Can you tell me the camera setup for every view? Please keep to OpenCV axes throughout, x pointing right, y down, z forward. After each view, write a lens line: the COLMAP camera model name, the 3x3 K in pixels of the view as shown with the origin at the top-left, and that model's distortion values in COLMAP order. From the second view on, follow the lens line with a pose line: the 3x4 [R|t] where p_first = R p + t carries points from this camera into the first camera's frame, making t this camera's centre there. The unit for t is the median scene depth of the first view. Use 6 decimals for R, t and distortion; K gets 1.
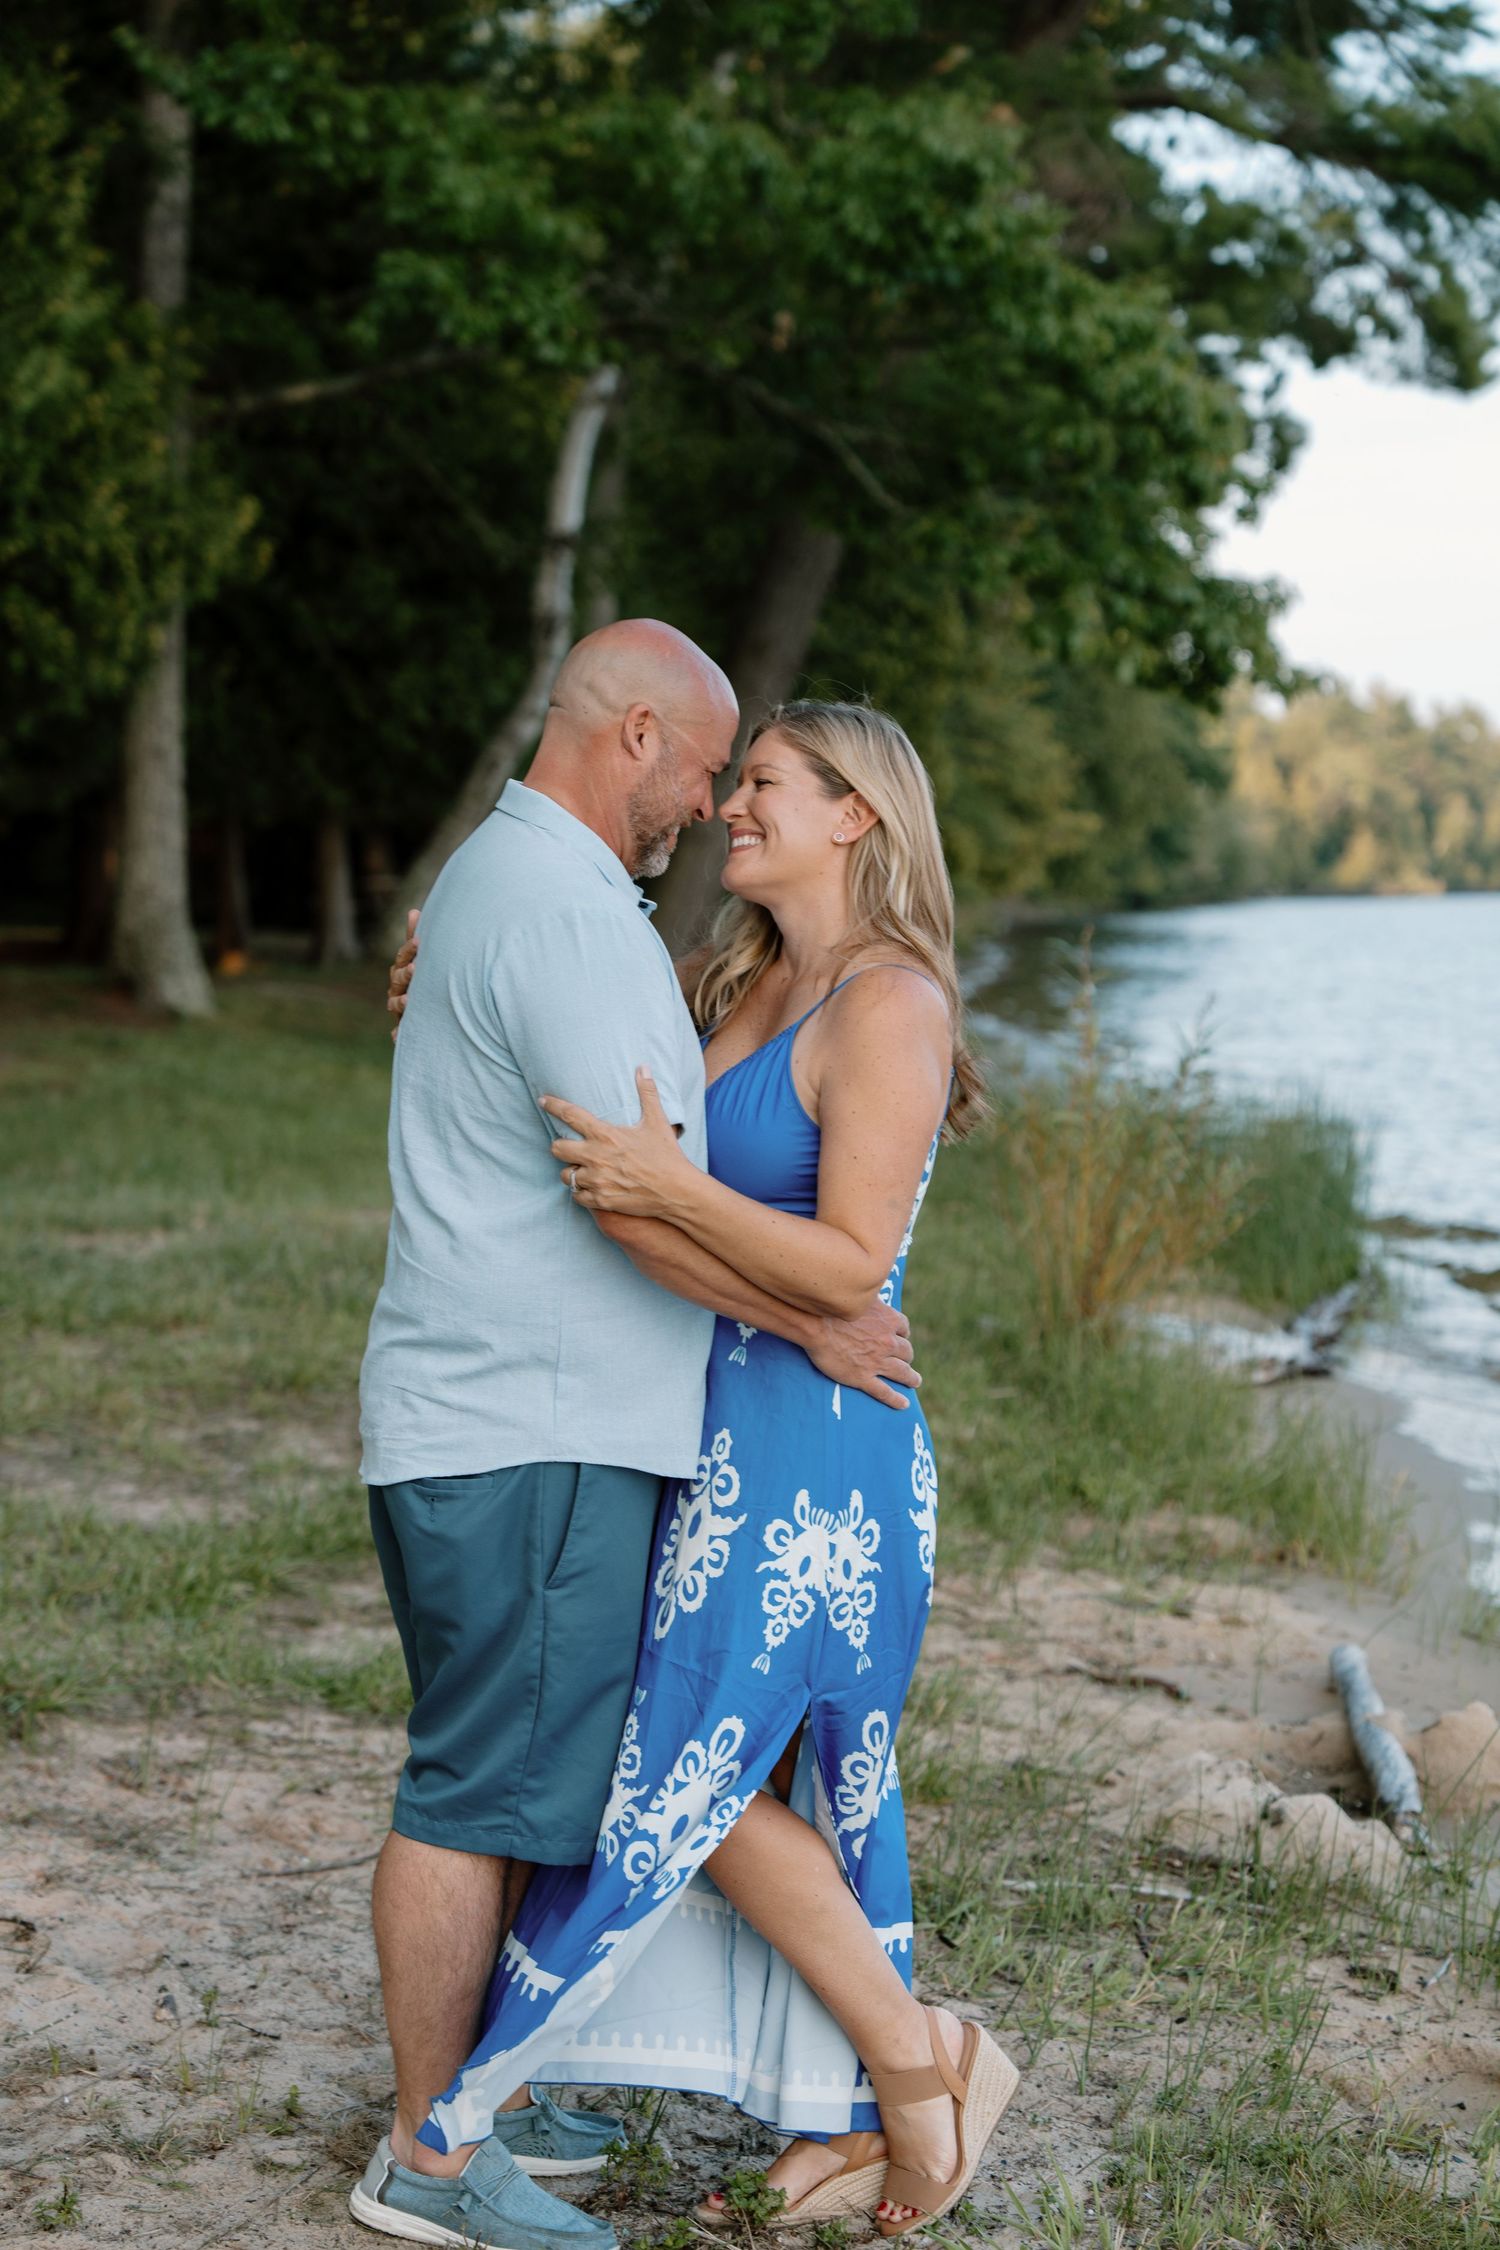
lens RADIAL K [[4235.6, 0, 750.0], [0, 4235.6, 1125.0], [0, 0, 1]] dist [-0.008778, -0.244111]
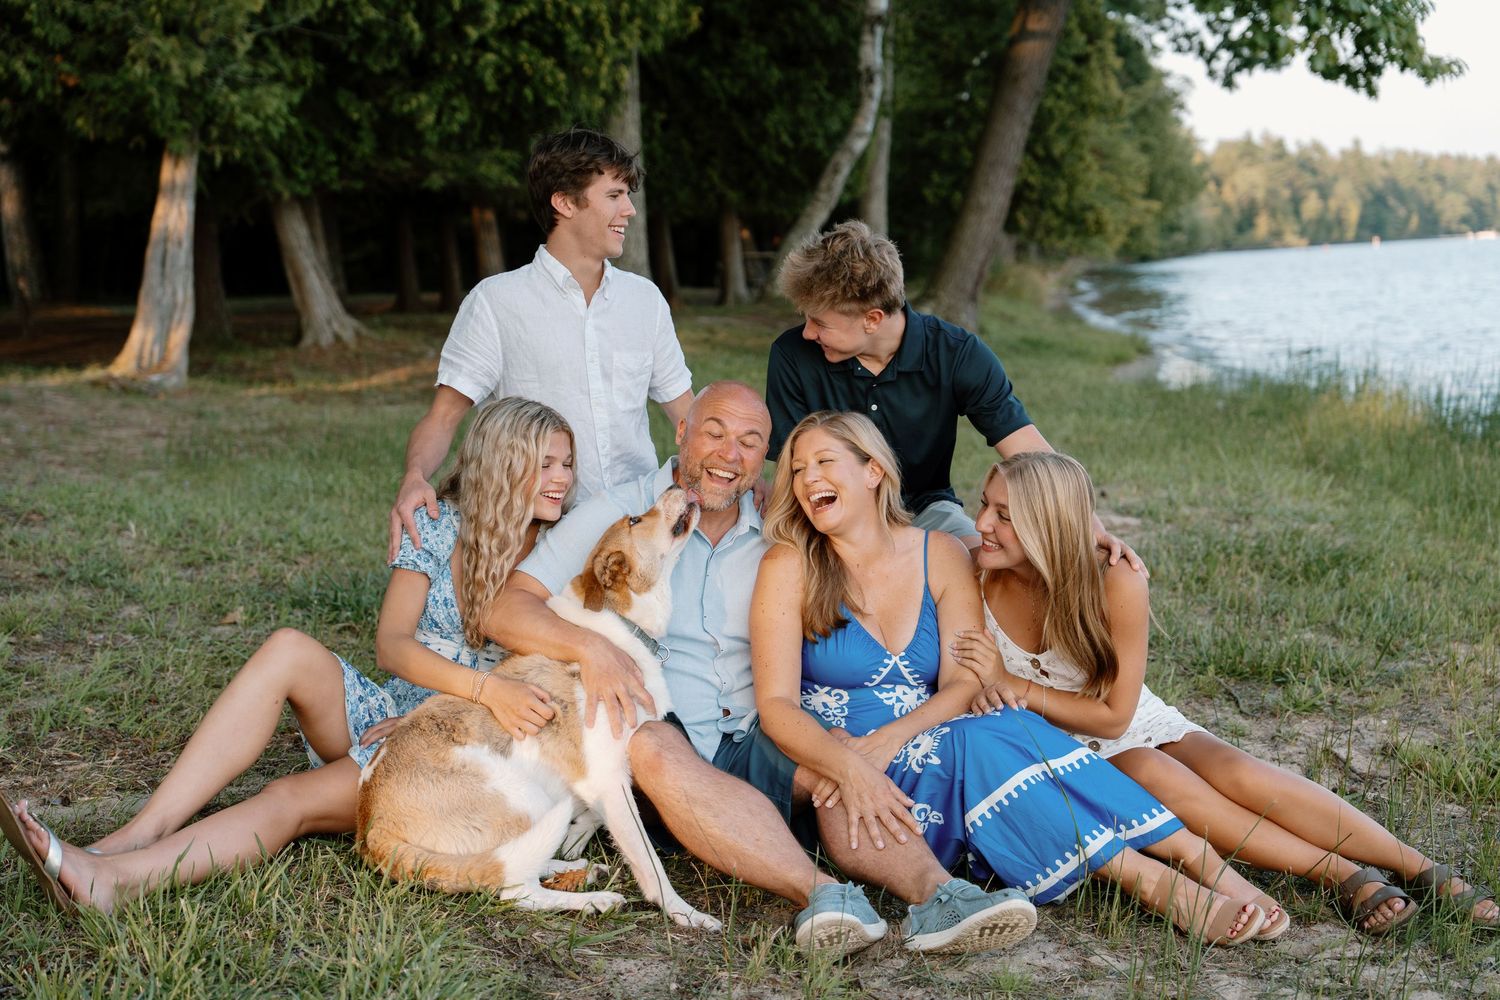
lens RADIAL K [[2252.1, 0, 750.0], [0, 2252.1, 500.0], [0, 0, 1]] dist [0.023138, -0.063584]
pose [[0.996231, -0.034452, -0.079599, -0.041676], [0.038280, 0.998158, 0.047069, -0.005762], [0.077831, -0.049938, 0.995715, 0.234471]]
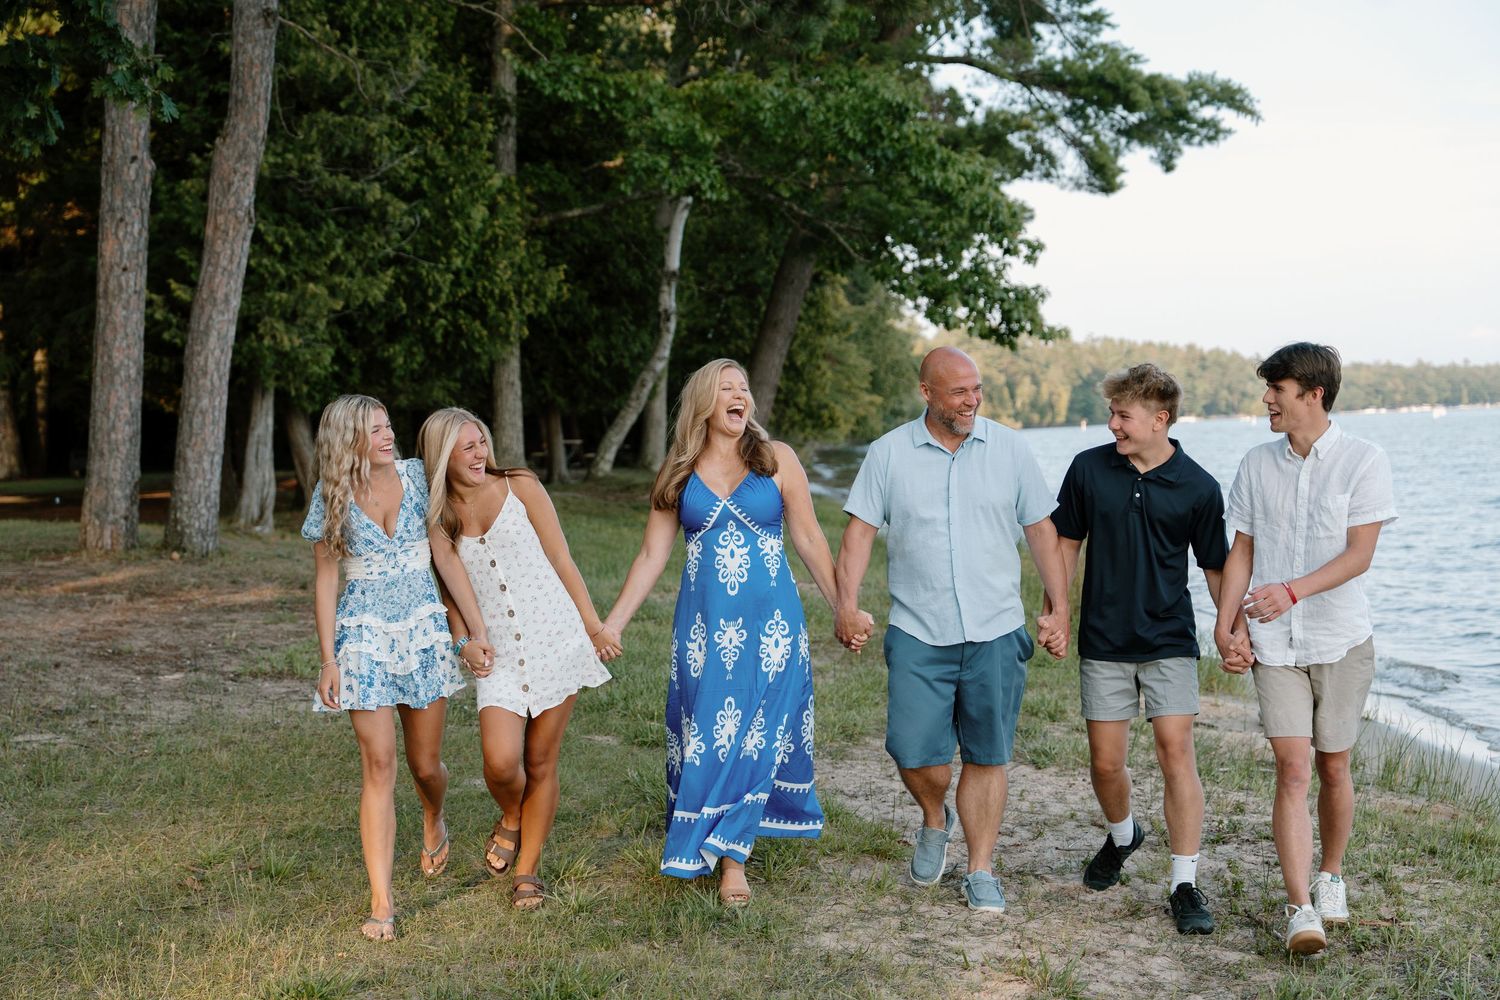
lens RADIAL K [[2232.9, 0, 769.2], [0, 2232.9, 499.7], [0, 0, 1]] dist [0.001147, -0.043254]
pose [[0.998007, -0.038241, 0.050195, -0.075352], [0.039608, 0.998863, -0.026527, 0.005203], [-0.049124, 0.028462, 0.998387, -0.132978]]
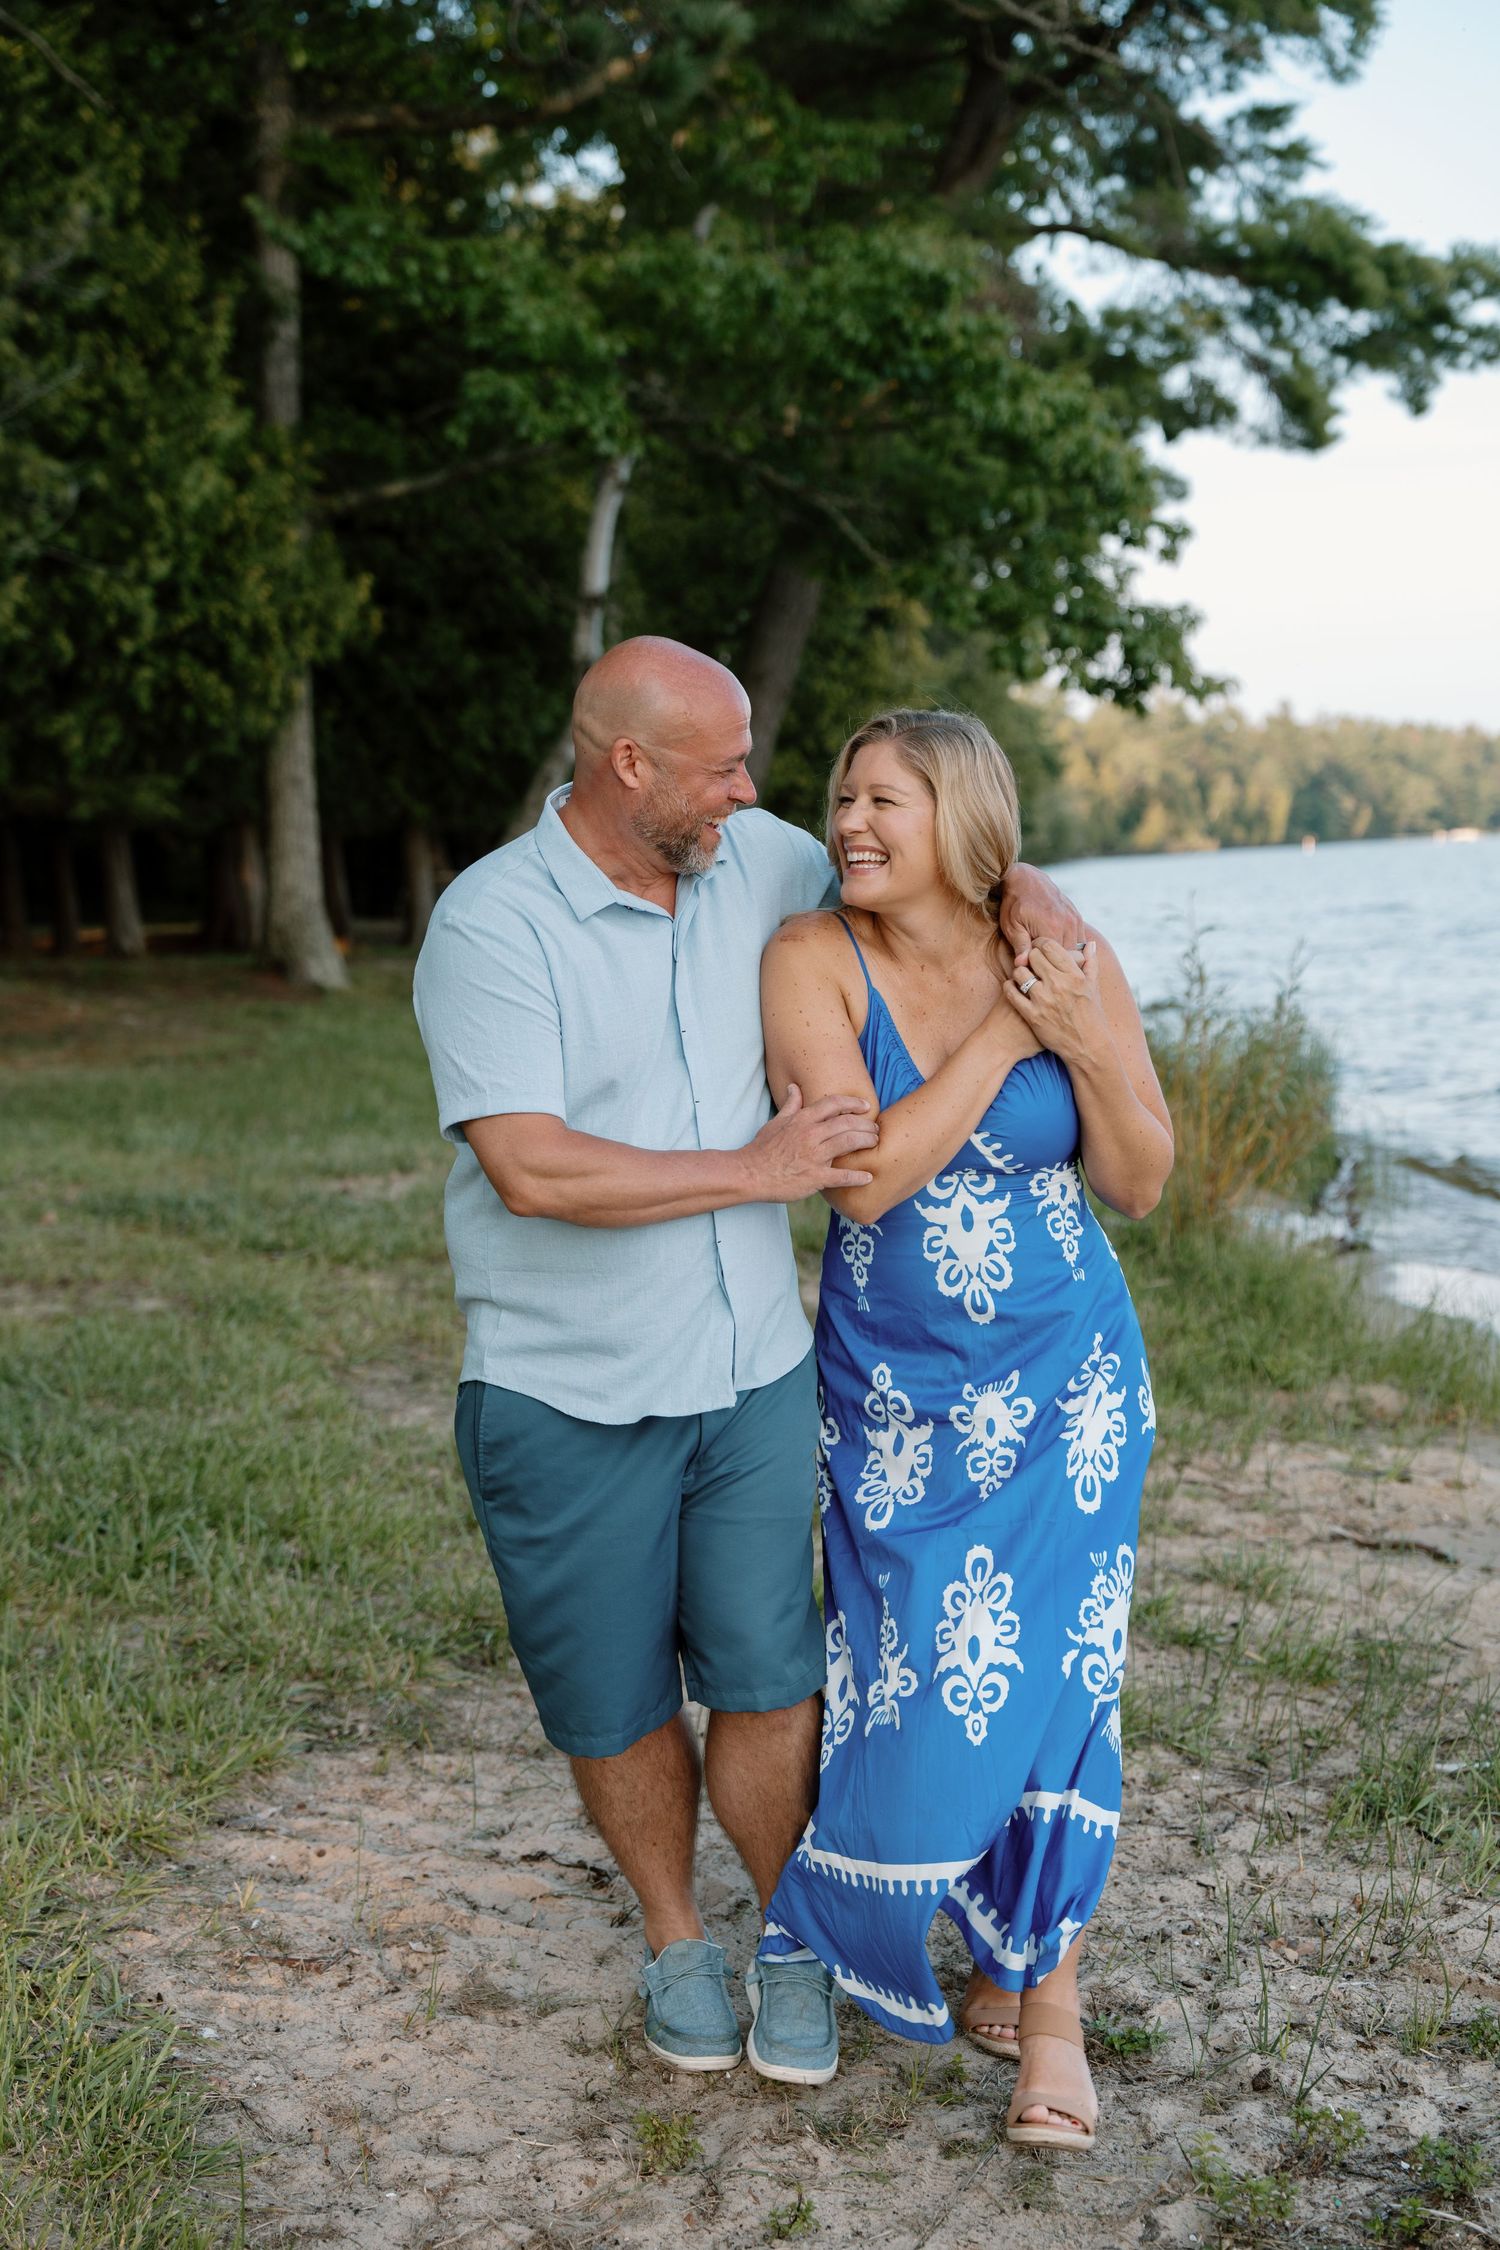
lens RADIAL K [[3244.8, 0, 750.0], [0, 3244.8, 1125.0], [0, 0, 1]] dist [-0.034913, 0.110828]
pose [[0.998854, -0.045058, 0.016161, -0.027752], [0.044666, 0.998717, 0.023857, -0.003372], [-0.017216, -0.023108, 0.999585, 0.037723]]
